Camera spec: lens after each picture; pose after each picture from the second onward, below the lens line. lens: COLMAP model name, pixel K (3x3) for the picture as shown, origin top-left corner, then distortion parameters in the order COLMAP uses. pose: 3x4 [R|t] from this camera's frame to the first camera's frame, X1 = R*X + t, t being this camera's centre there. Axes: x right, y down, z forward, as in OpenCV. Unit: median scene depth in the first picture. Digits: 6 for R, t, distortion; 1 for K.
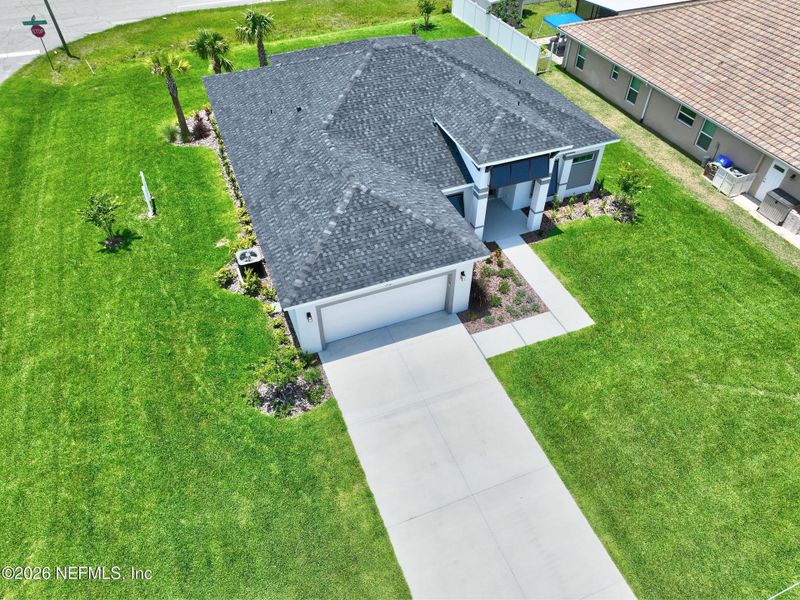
lens RADIAL K [[552.0, 0, 400.0], [0, 552.0, 300.0], [0, 0, 1]] dist [0.005441, 0.006426]
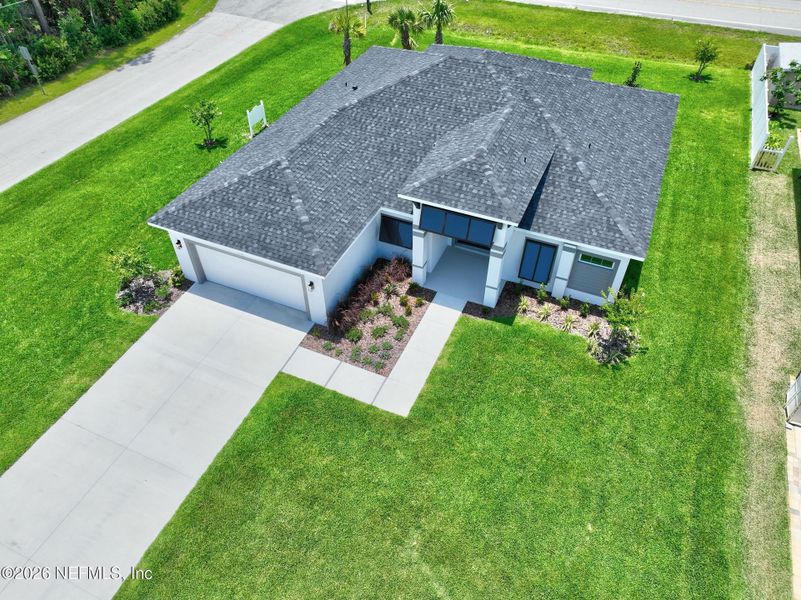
lens RADIAL K [[552.7, 0, 400.5], [0, 552.7, 300.0], [0, 0, 1]] dist [0.005441, 0.006426]
pose [[0.705060, 0.493442, -0.509319, 0.683335], [-0.496224, 0.856379, 0.142750, -0.223858], [0.506609, 0.152089, 0.848656, 0.256406]]
